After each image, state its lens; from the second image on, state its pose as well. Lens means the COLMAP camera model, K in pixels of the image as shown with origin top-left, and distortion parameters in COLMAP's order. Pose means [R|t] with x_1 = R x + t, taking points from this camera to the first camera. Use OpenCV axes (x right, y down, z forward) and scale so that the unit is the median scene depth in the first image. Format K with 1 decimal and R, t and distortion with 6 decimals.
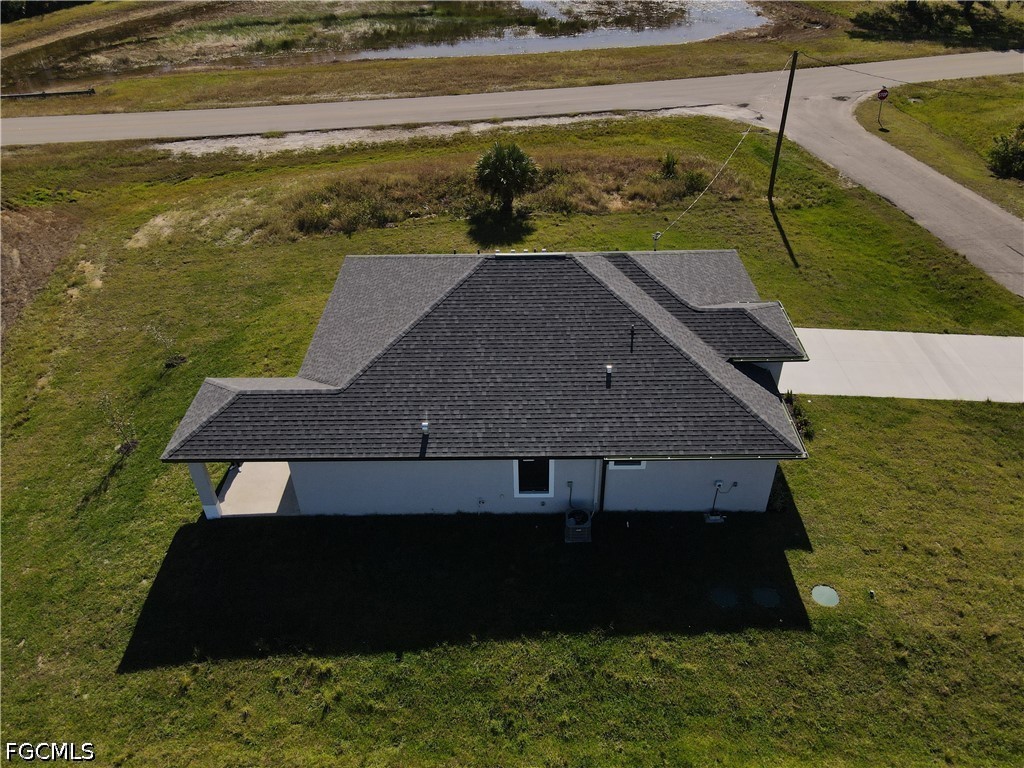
lens RADIAL K [[741.7, 0, 512.0], [0, 741.7, 384.0], [0, 0, 1]] dist [0.011835, 0.014979]
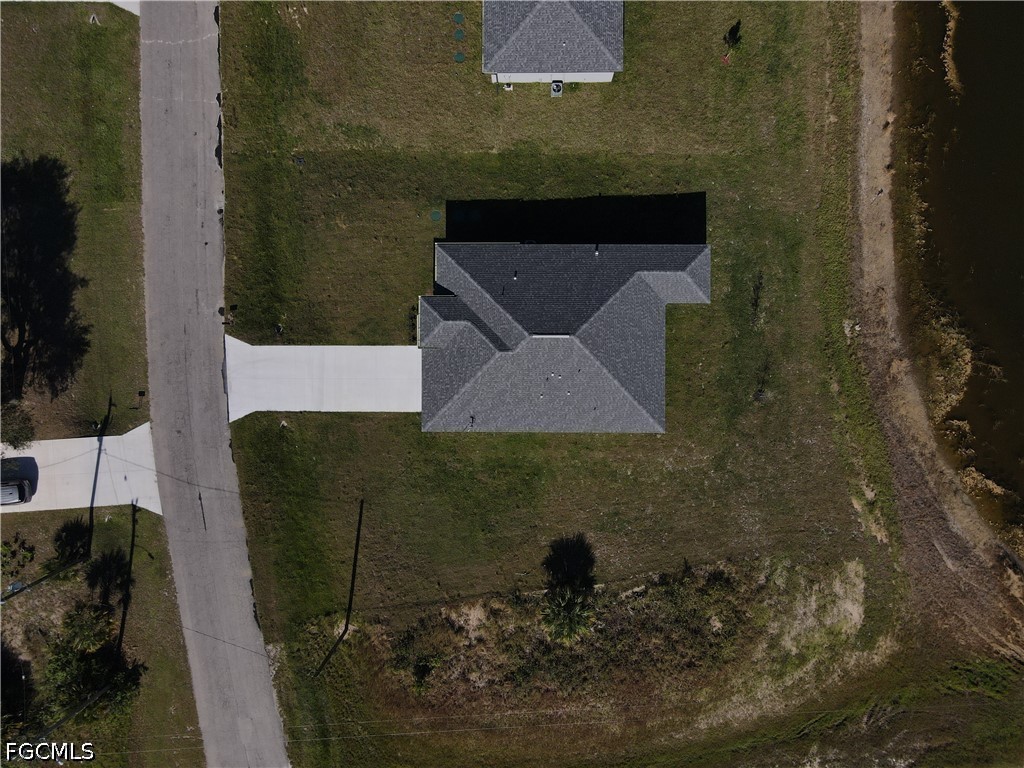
lens RADIAL K [[741.7, 0, 512.0], [0, 741.7, 384.0], [0, 0, 1]] dist [0.011835, 0.014979]
pose [[-0.999005, 0.006311, 0.044139, 0.022108], [0.031323, -0.605171, 0.795479, -0.954687], [0.031732, 0.796071, 0.604371, -0.035899]]
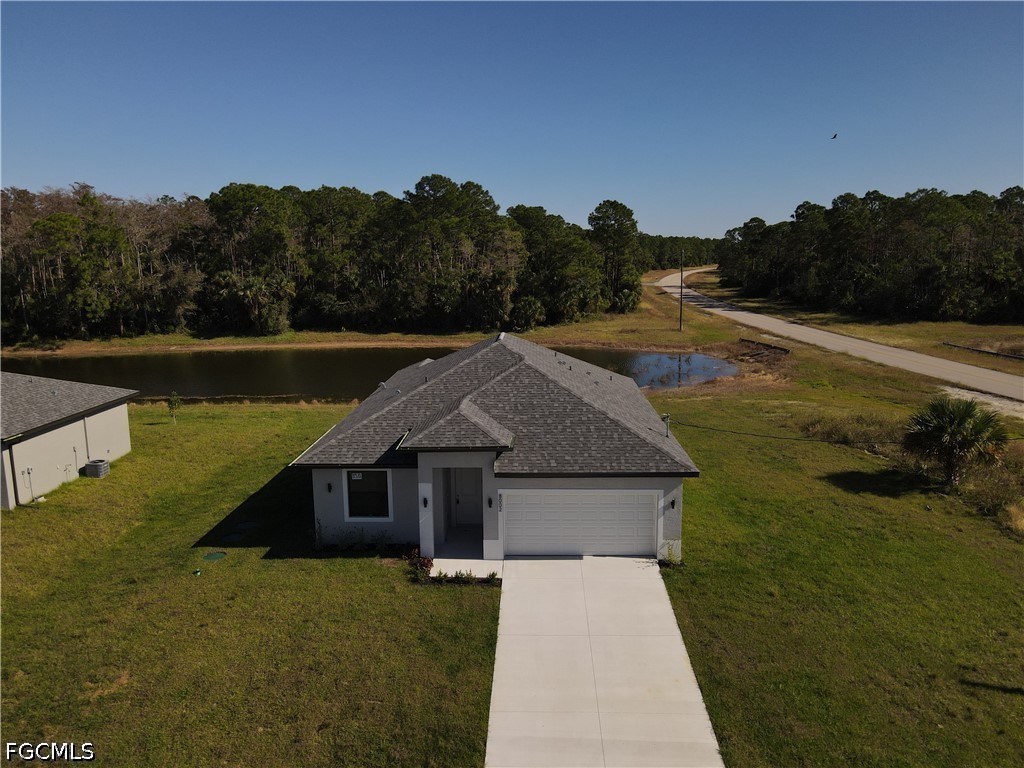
lens RADIAL K [[749.6, 0, 512.0], [0, 749.6, 384.0], [0, 0, 1]] dist [-0.007630, 0.056187]
pose [[-0.024260, 0.198498, -0.979801, 0.678673], [-0.590451, 0.788035, 0.174268, -0.181988], [0.806709, 0.582752, 0.098086, 0.501368]]
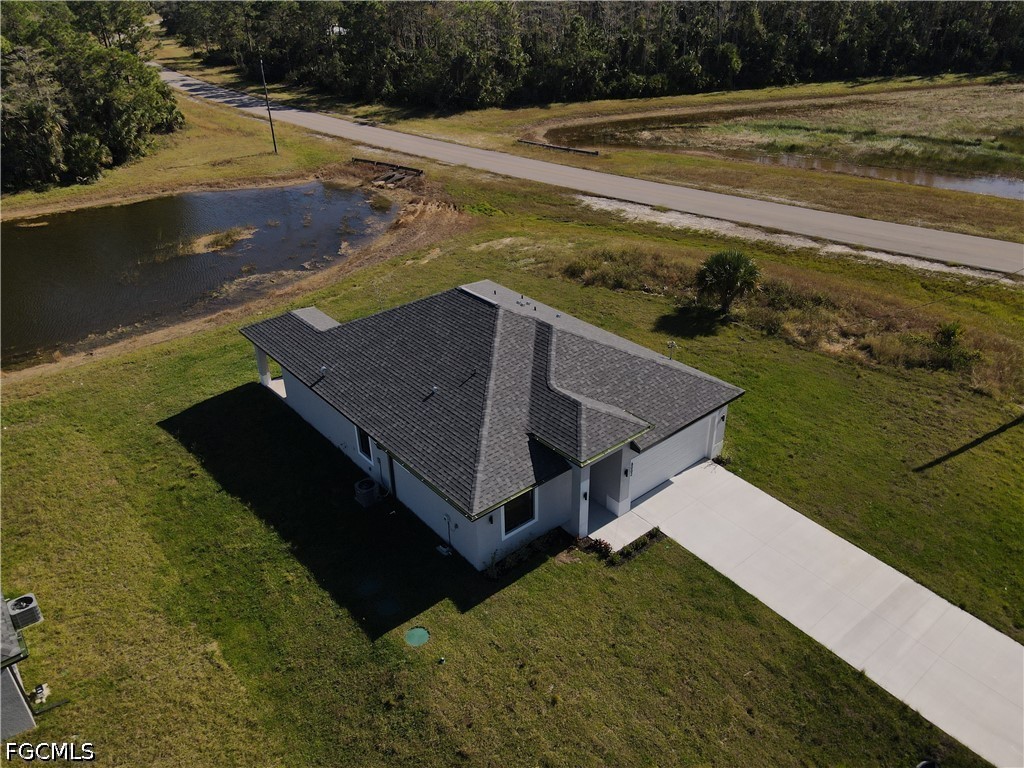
lens RADIAL K [[745.7, 0, 512.0], [0, 745.7, 384.0], [0, 0, 1]] dist [0.002537, 0.026298]
pose [[0.648082, 0.375636, -0.662486, 0.496117], [-0.450490, 0.890470, 0.064210, -0.079493], [0.614043, 0.256830, 0.746317, 0.082142]]
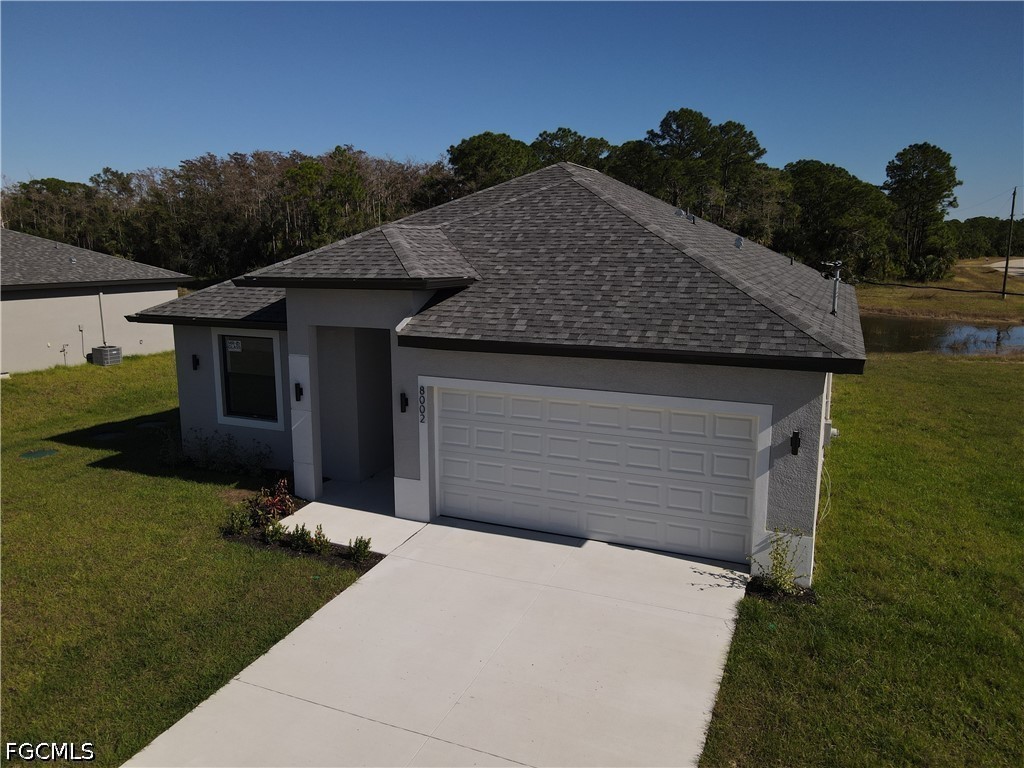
lens RADIAL K [[746.7, 0, 512.0], [0, 746.7, 384.0], [0, 0, 1]] dist [0.017114, 0.006800]
pose [[-0.393186, 0.189303, -0.899761, 0.406534], [-0.544379, 0.740697, 0.393725, -0.144274], [0.740983, 0.644618, -0.188179, 0.656644]]
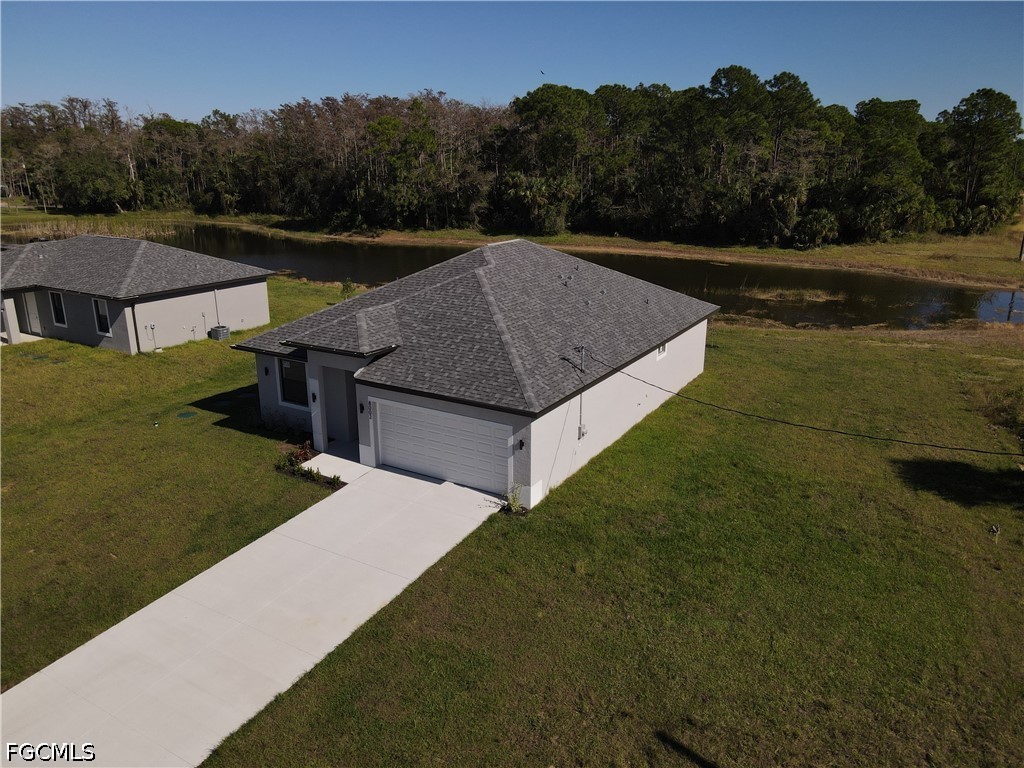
lens RADIAL K [[746.8, 0, 512.0], [0, 746.8, 384.0], [0, 0, 1]] dist [0.010929, 0.012090]
pose [[-0.506680, 0.272315, -0.817998, 0.549706], [-0.508087, 0.672211, 0.538498, -0.352314], [0.696508, 0.688460, -0.202236, 0.746415]]
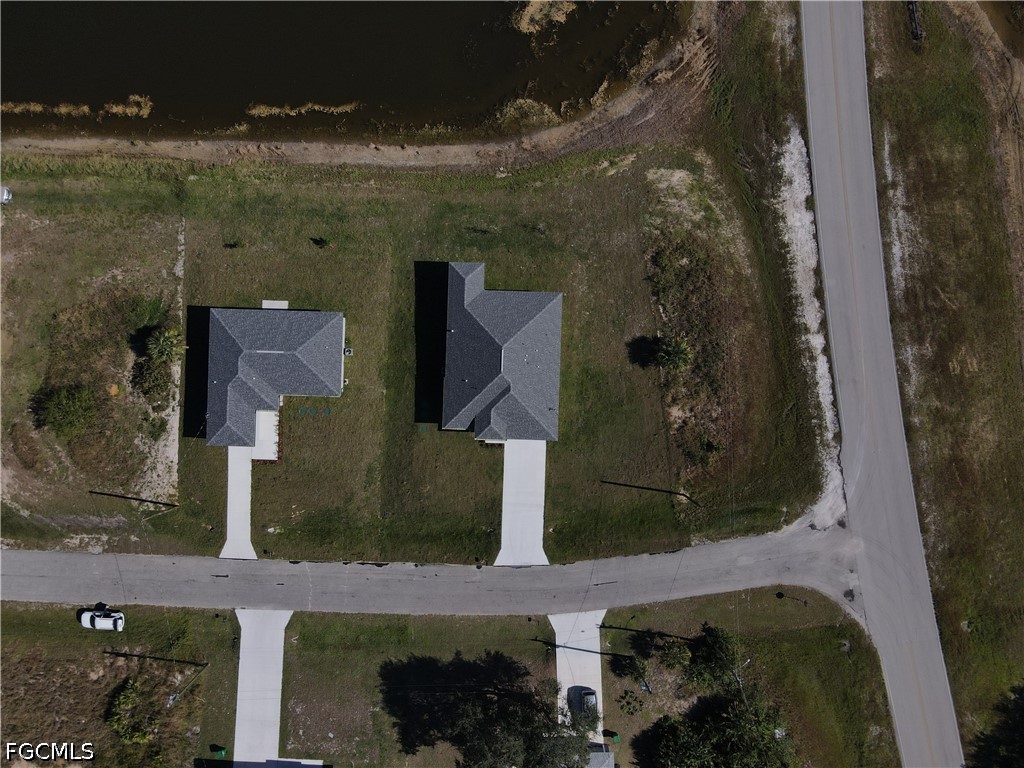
lens RADIAL K [[741.7, 0, 512.0], [0, 741.7, 384.0], [0, 0, 1]] dist [0.011835, 0.014979]
pose [[-0.022250, 0.999410, 0.026180, 0.023686], [-0.586417, -0.034255, 0.809285, -1.511910], [0.809704, 0.002654, 0.586833, -0.464663]]
